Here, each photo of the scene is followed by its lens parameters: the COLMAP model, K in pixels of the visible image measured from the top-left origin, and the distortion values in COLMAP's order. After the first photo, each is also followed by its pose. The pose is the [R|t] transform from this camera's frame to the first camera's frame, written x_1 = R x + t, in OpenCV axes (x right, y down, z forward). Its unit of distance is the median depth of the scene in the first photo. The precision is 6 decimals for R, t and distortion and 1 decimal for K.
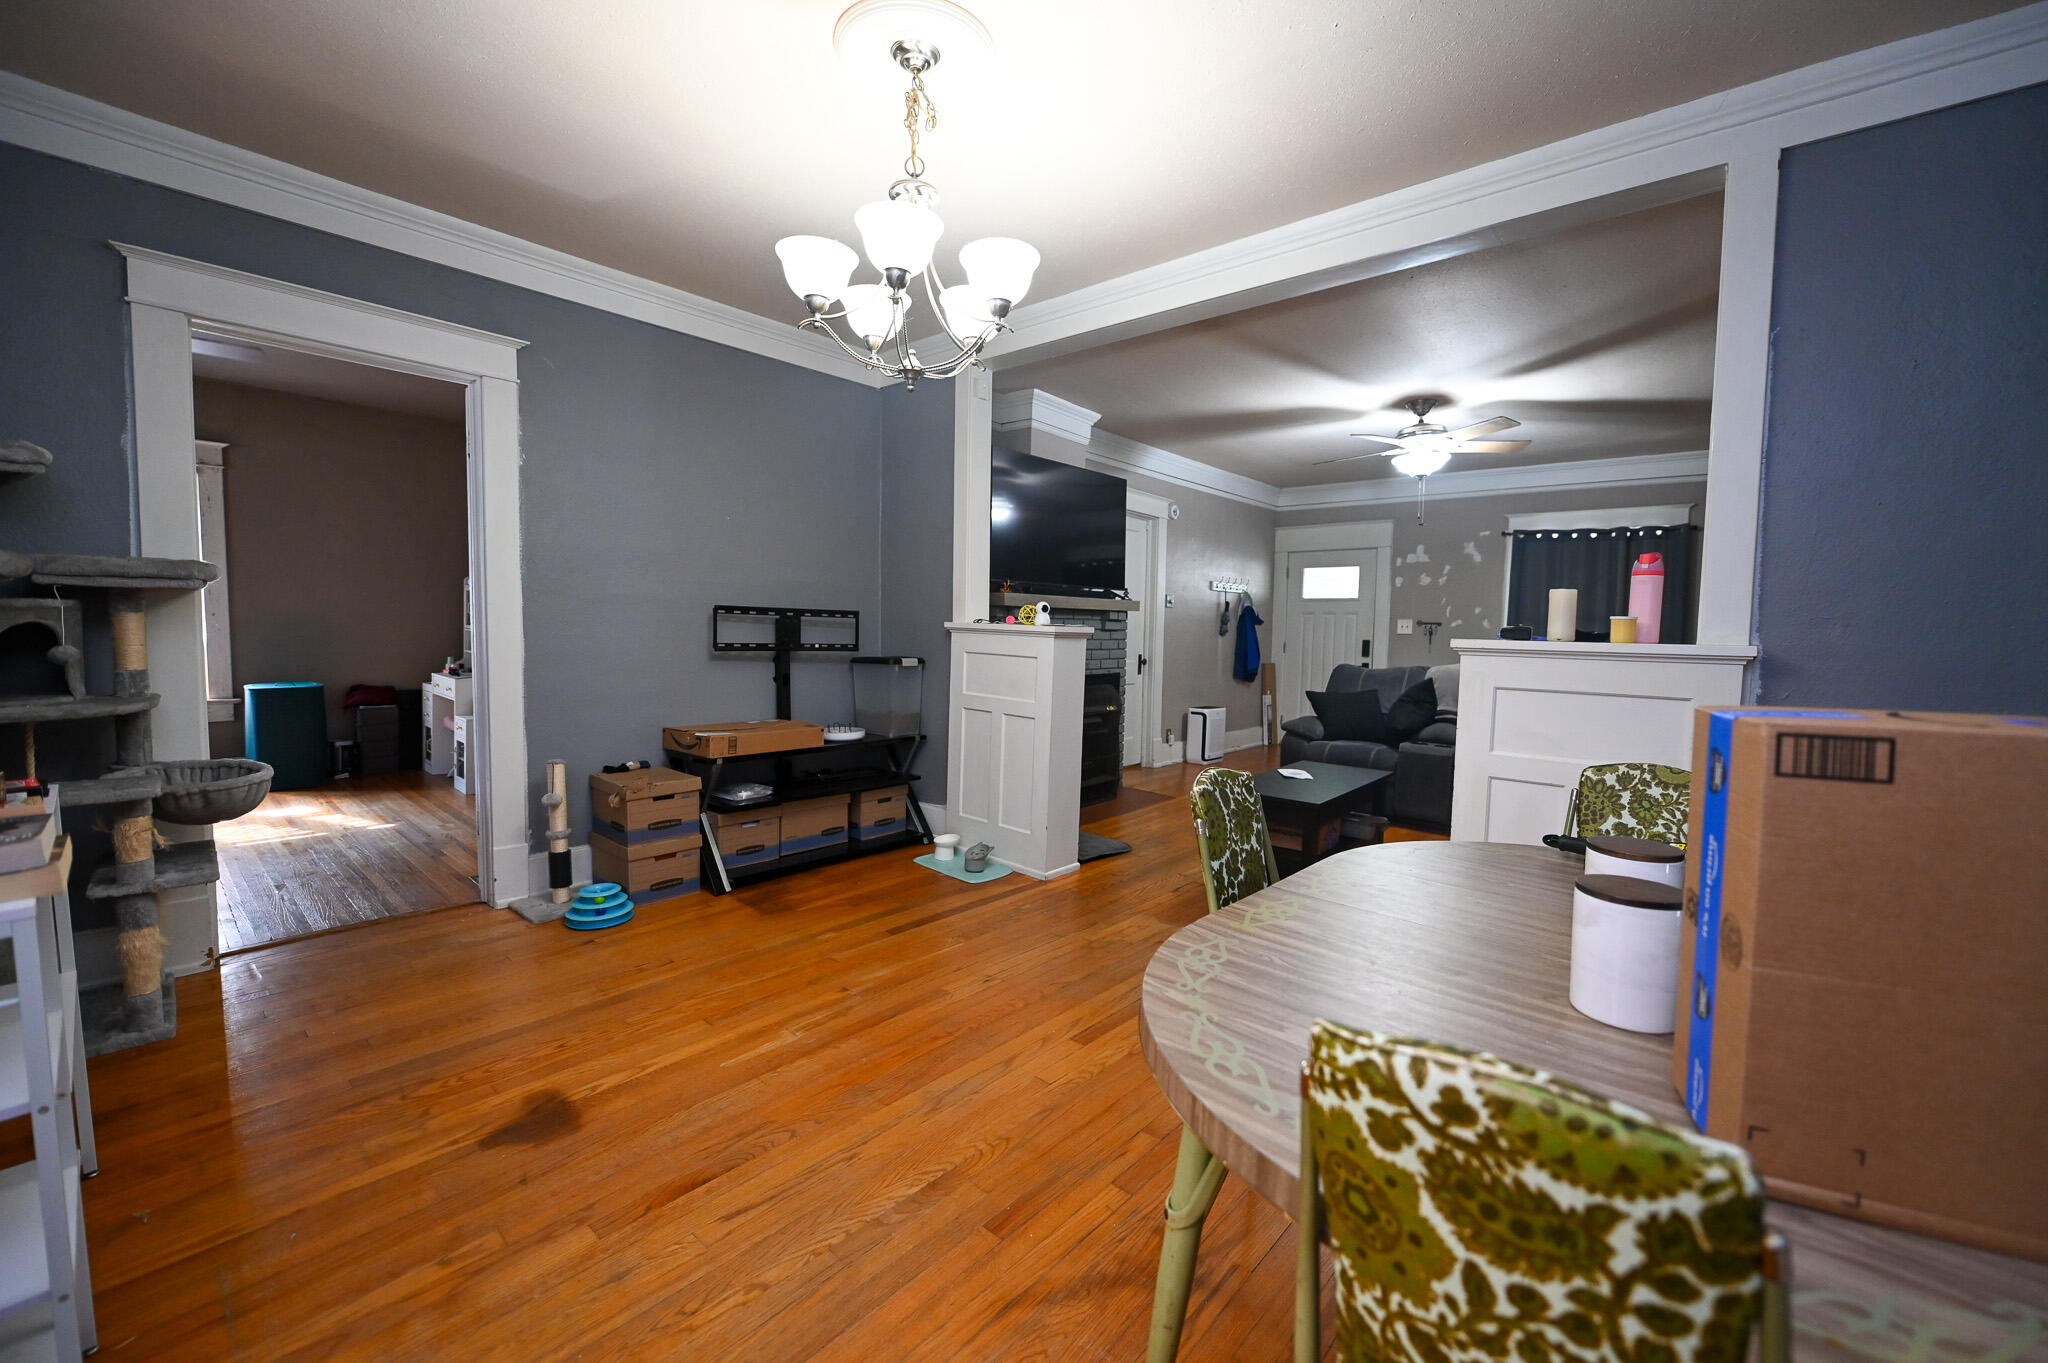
lens RADIAL K [[814.5, 0, 1027.3], [0, 814.5, 680.6], [0, 0, 1]] dist [-0.003821, -0.000254]
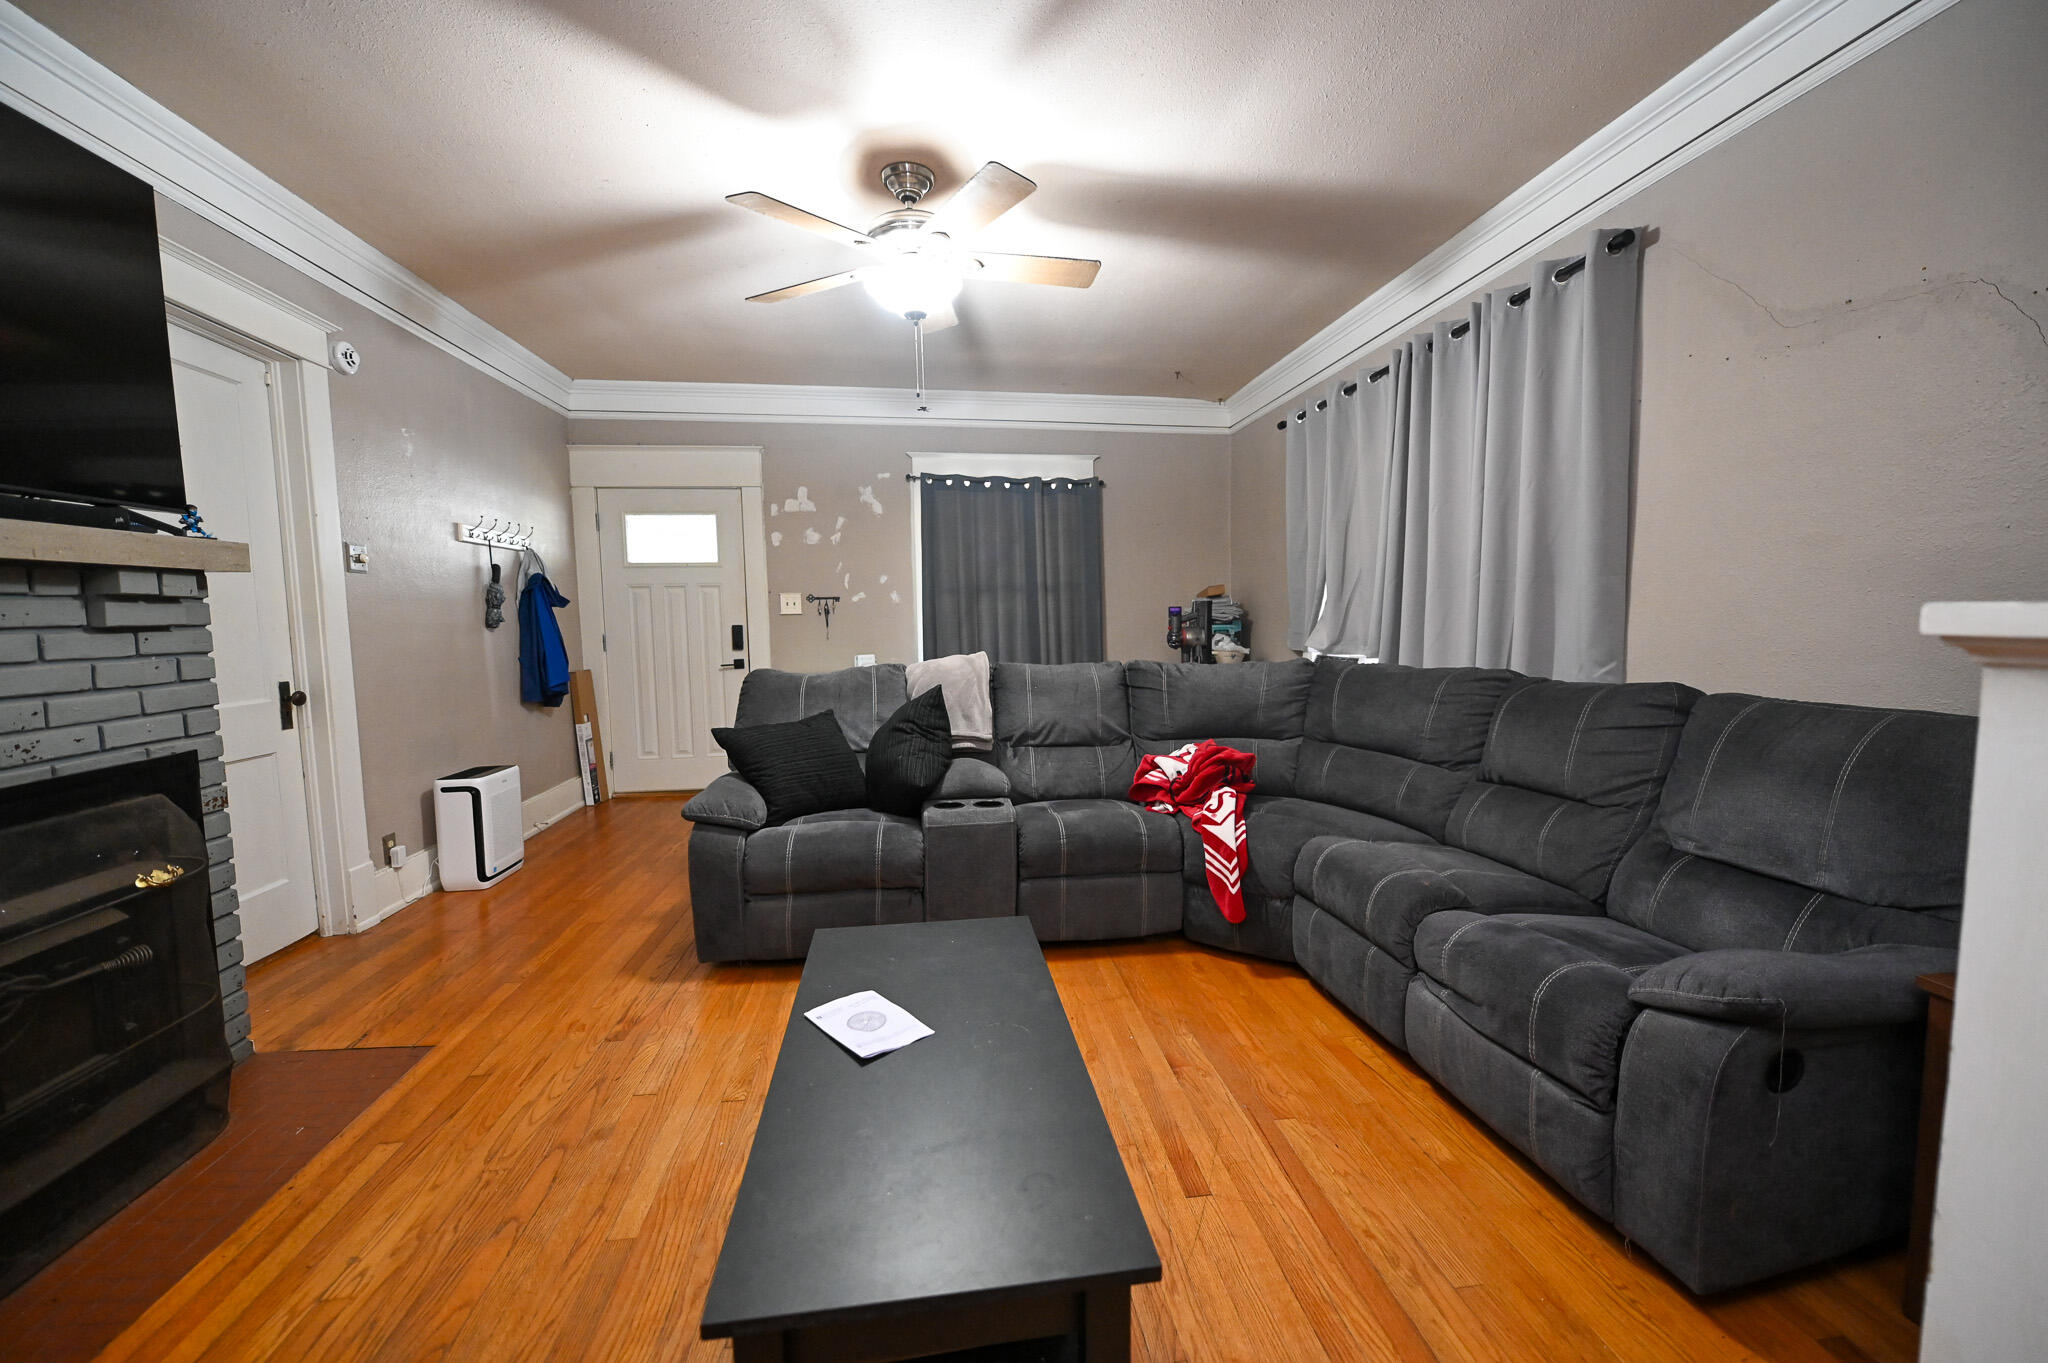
lens RADIAL K [[814.5, 0, 1027.3], [0, 814.5, 680.6], [0, 0, 1]] dist [-0.003821, -0.000254]
pose [[0.659233, -0.092518, 0.746226, 0.076405], [0.077866, 0.995466, 0.054630, -0.025002], [-0.747896, 0.022092, 0.663448, 0.419718]]
